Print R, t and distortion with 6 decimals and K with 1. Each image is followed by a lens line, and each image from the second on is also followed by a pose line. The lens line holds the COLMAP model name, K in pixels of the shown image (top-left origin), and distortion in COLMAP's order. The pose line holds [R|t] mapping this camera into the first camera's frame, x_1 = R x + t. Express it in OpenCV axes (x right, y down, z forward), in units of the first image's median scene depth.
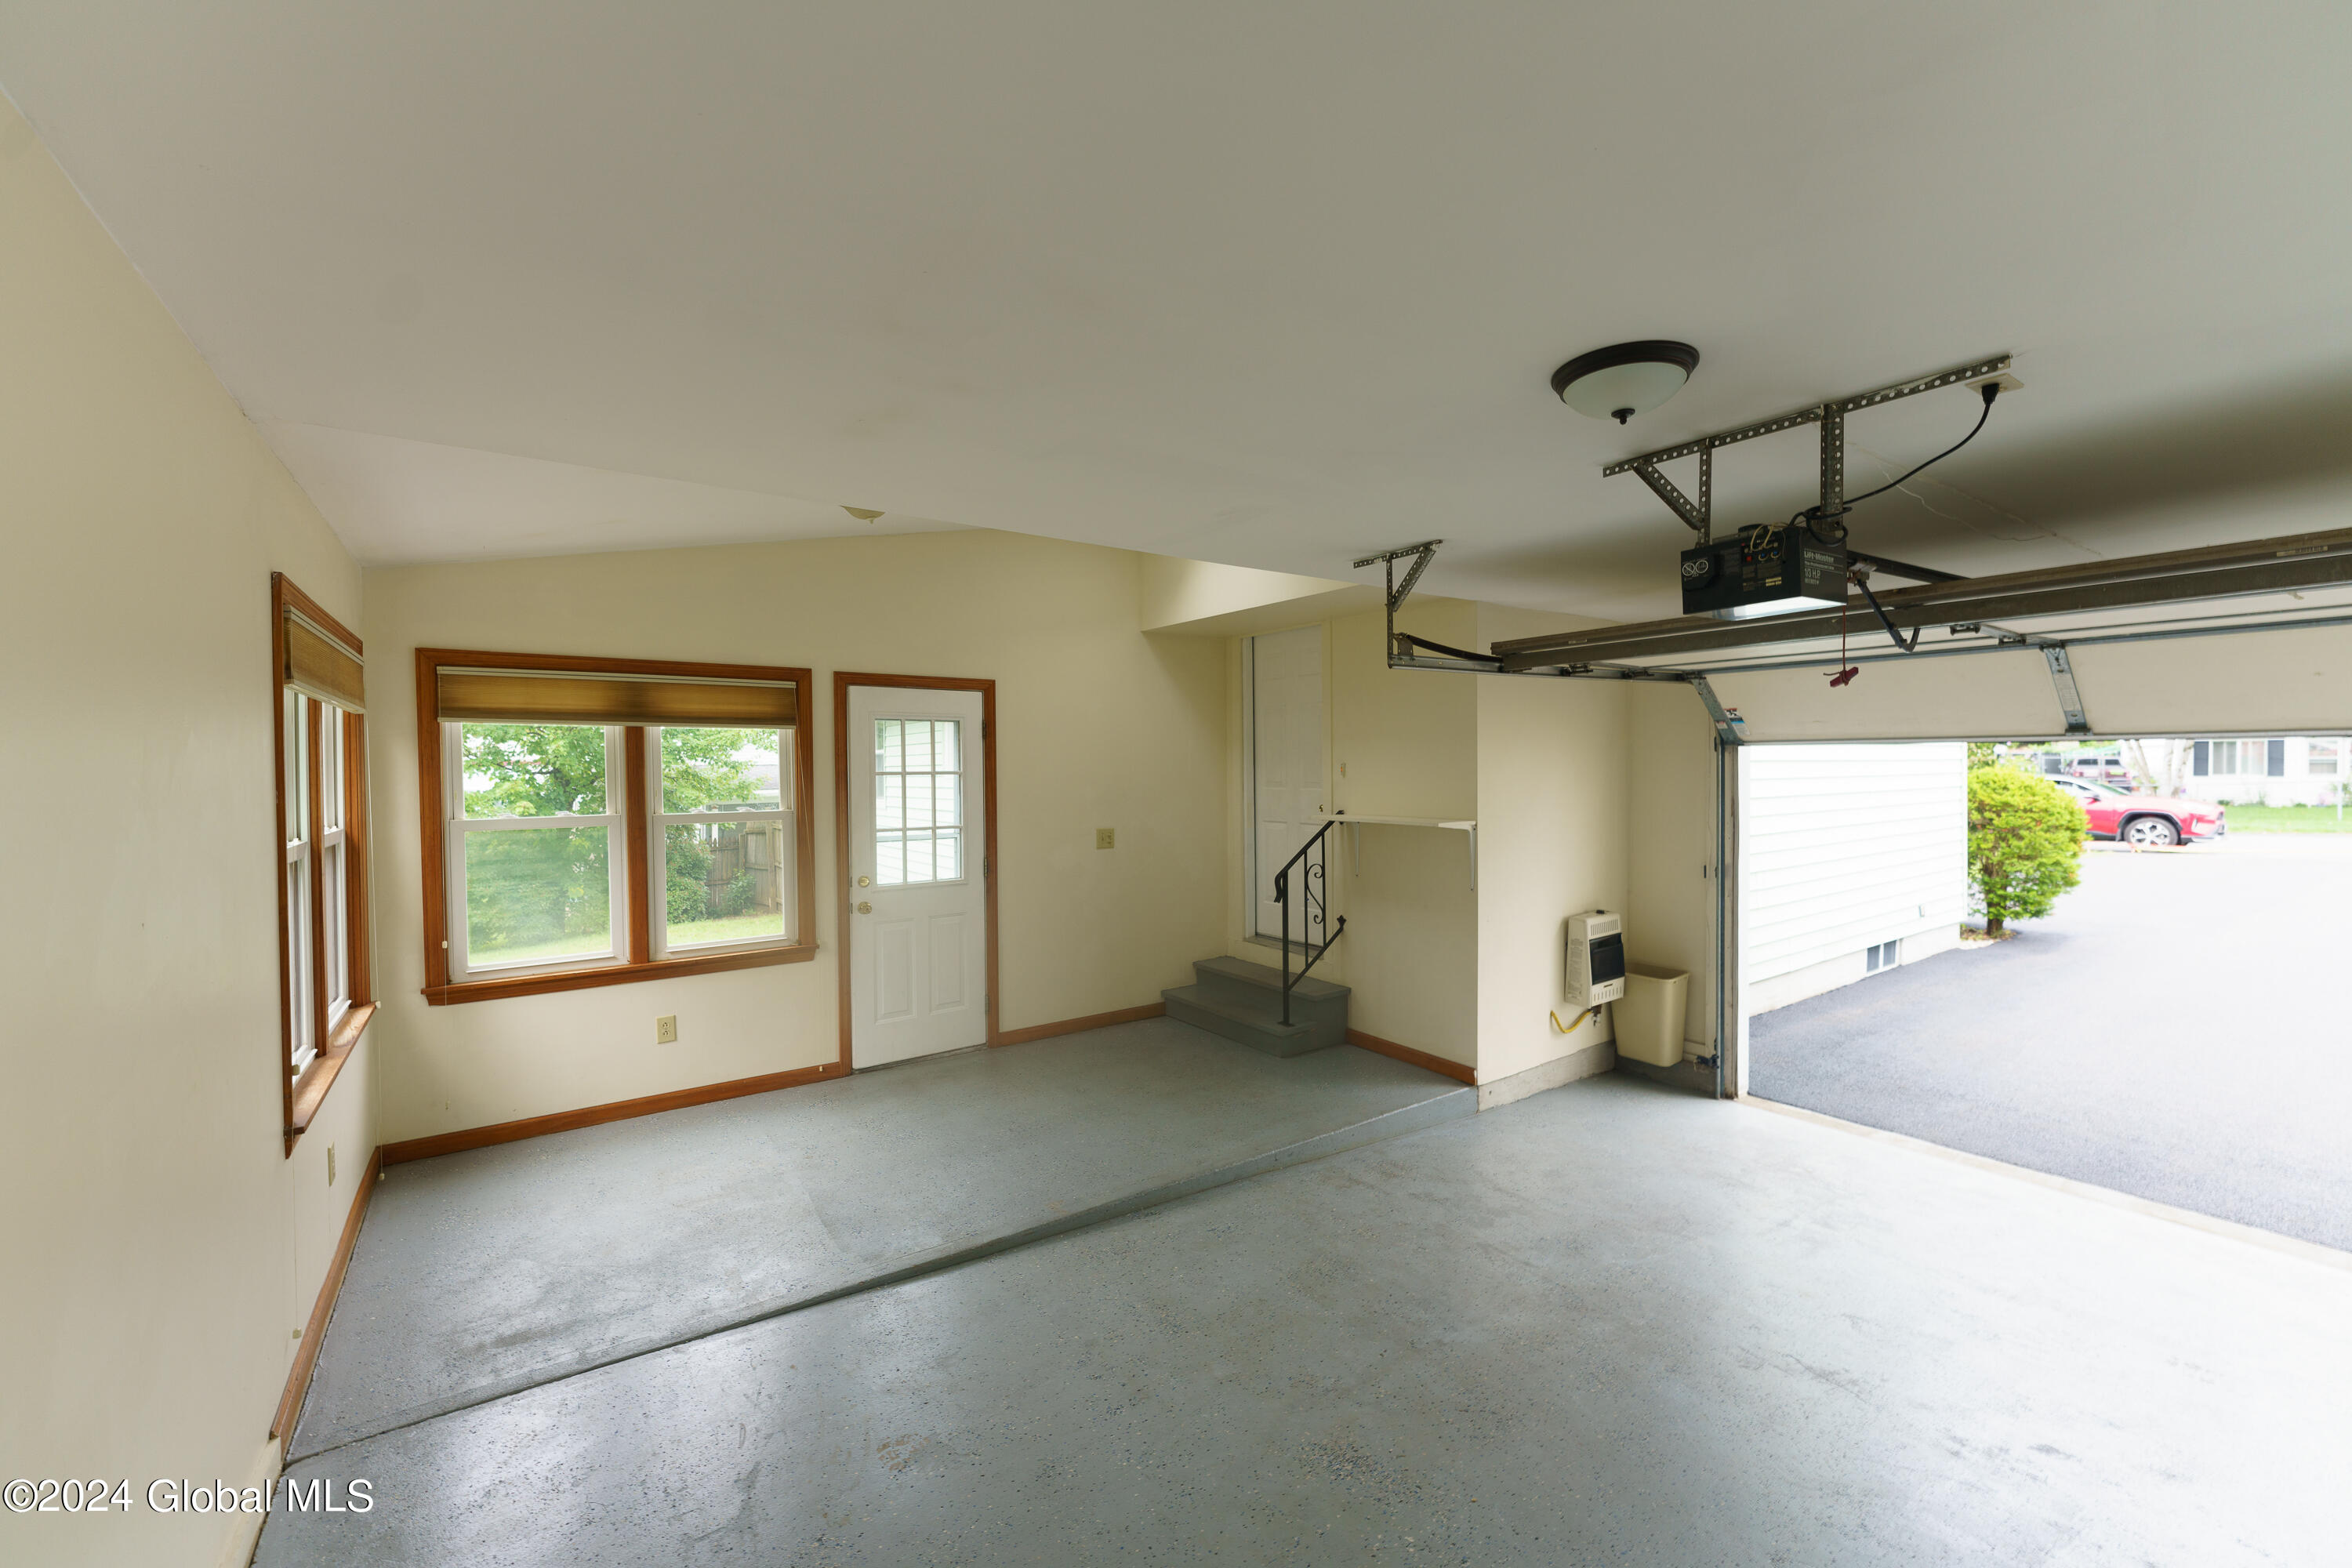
lens RADIAL K [[942.6, 0, 1174.7], [0, 942.6, 775.4], [0, 0, 1]] dist [0.001566, 0.000248]
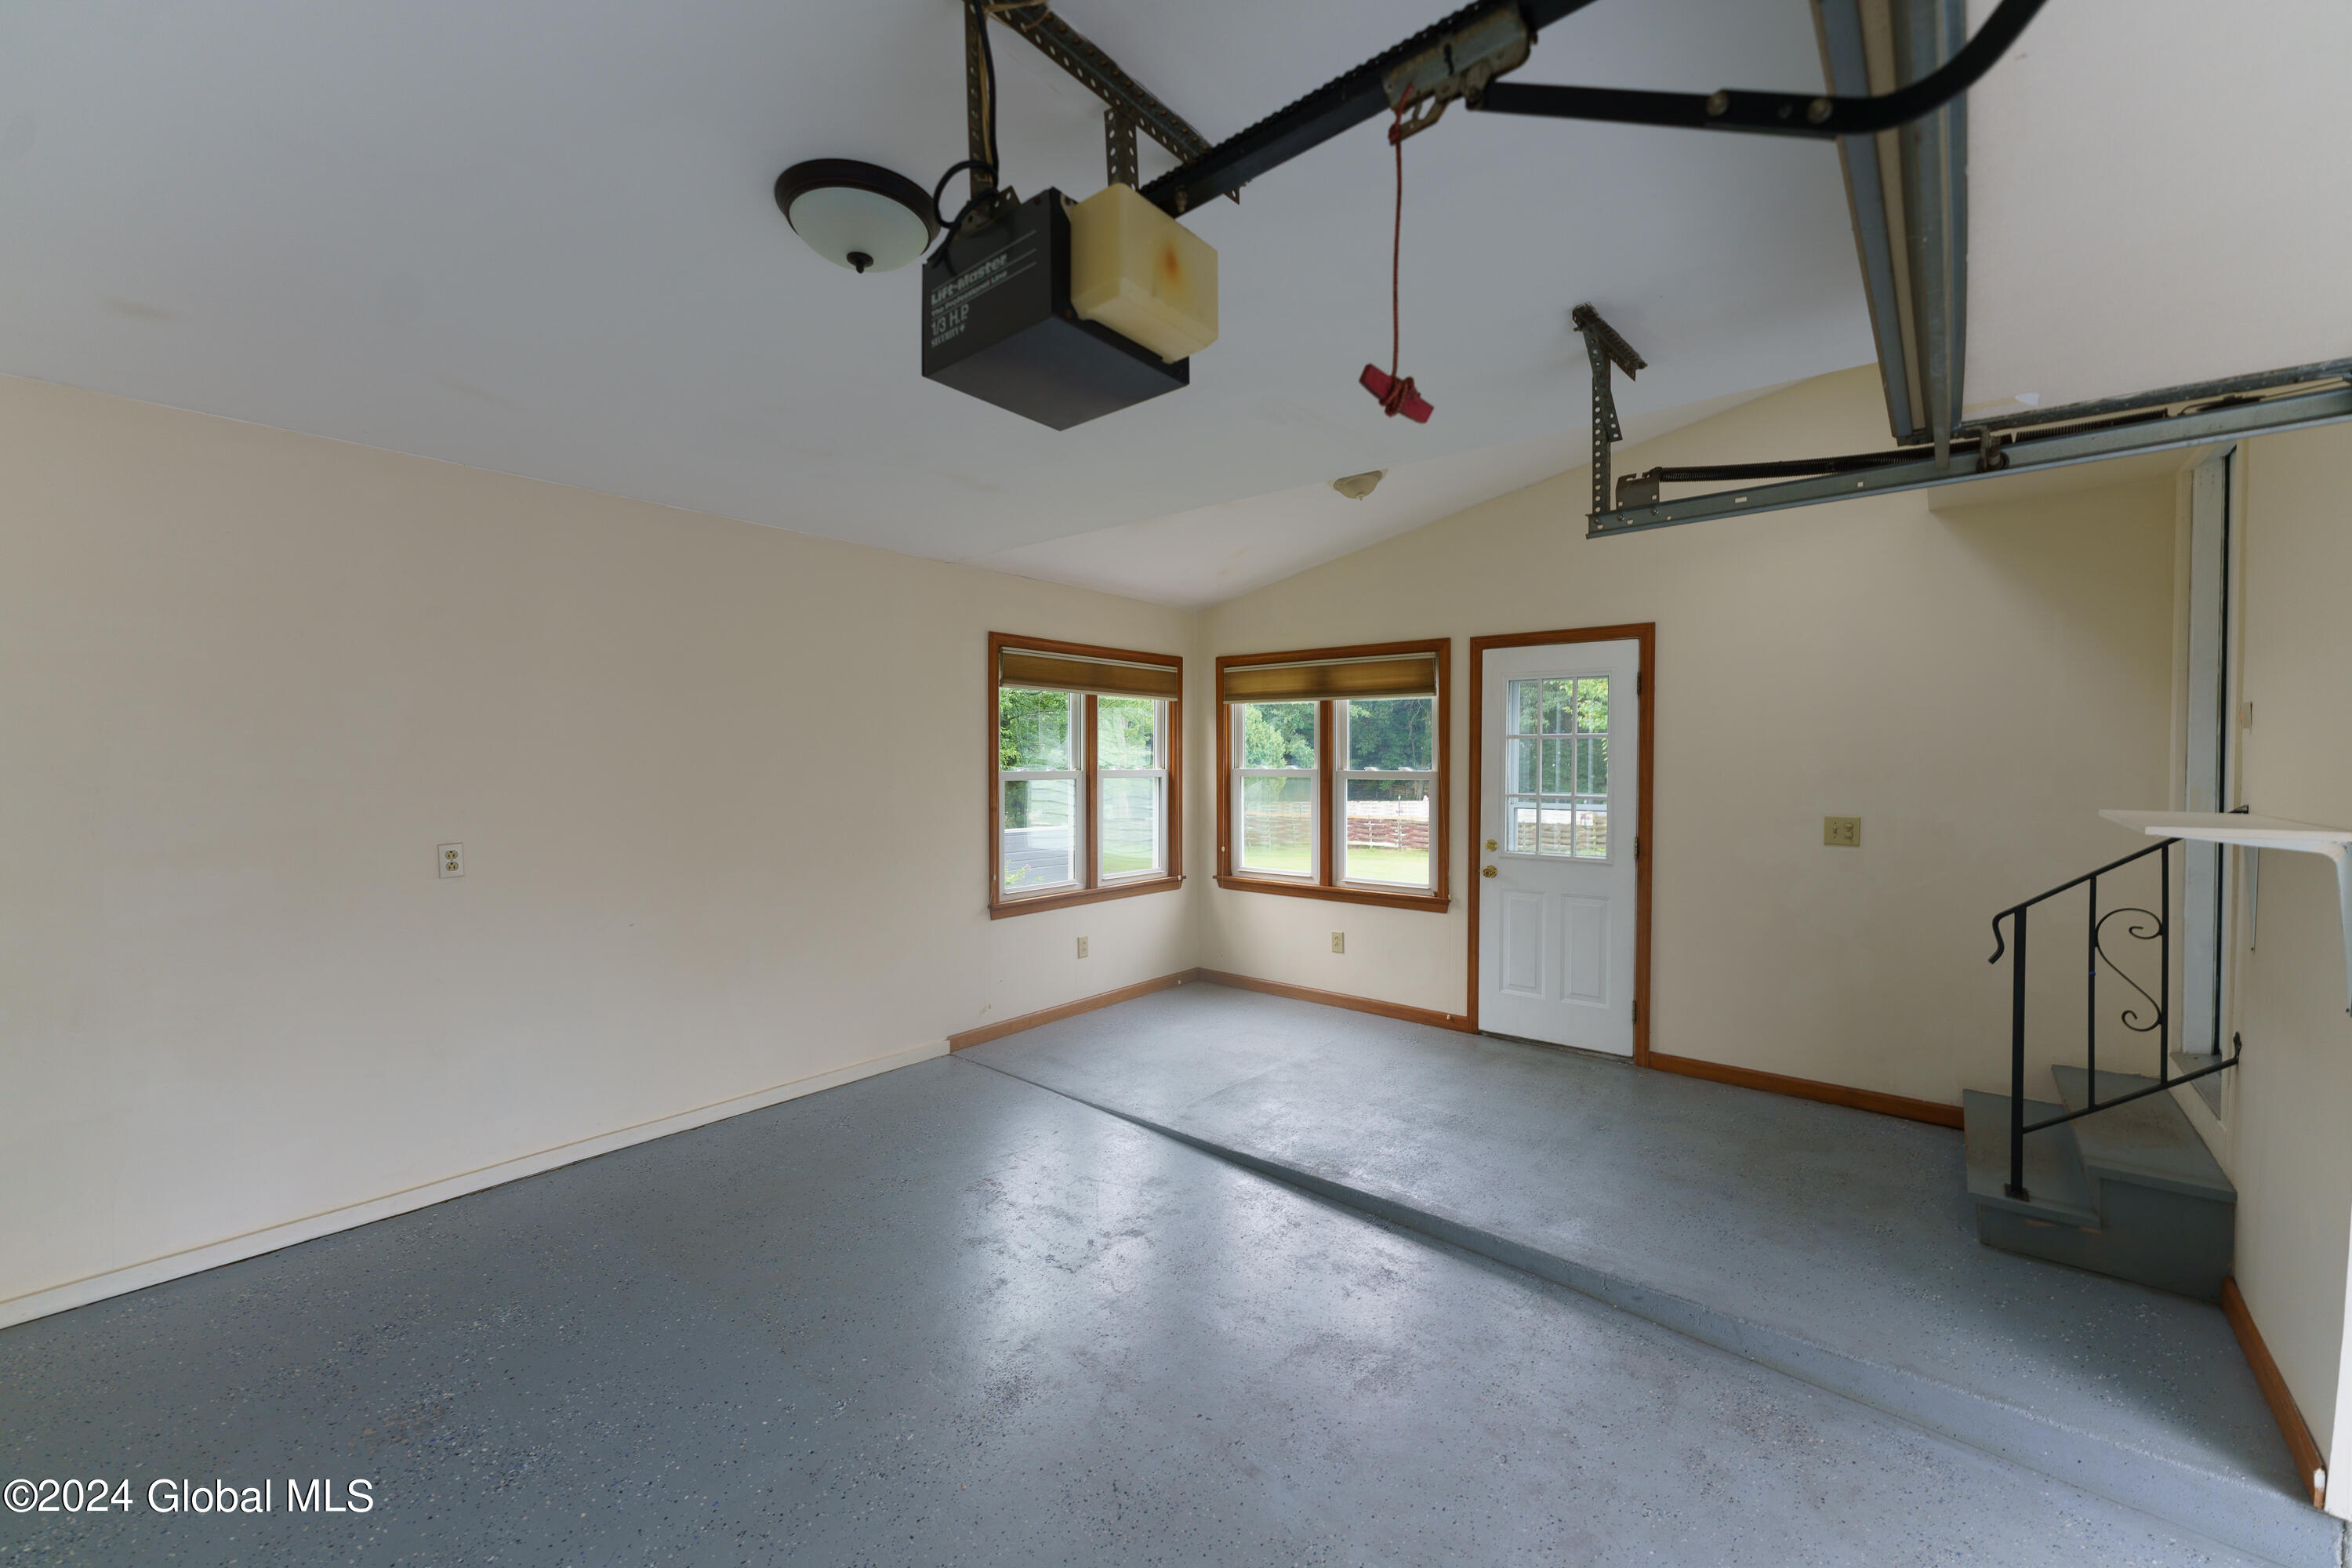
lens RADIAL K [[942.6, 0, 1171.5], [0, 942.6, 778.6], [0, 0, 1]] dist [0.001566, 0.000248]
pose [[0.252268, 0.027796, -0.967258, 0.552433], [-0.013248, 0.999593, 0.025270, 0.021739], [0.967567, 0.006439, 0.252534, 0.426567]]
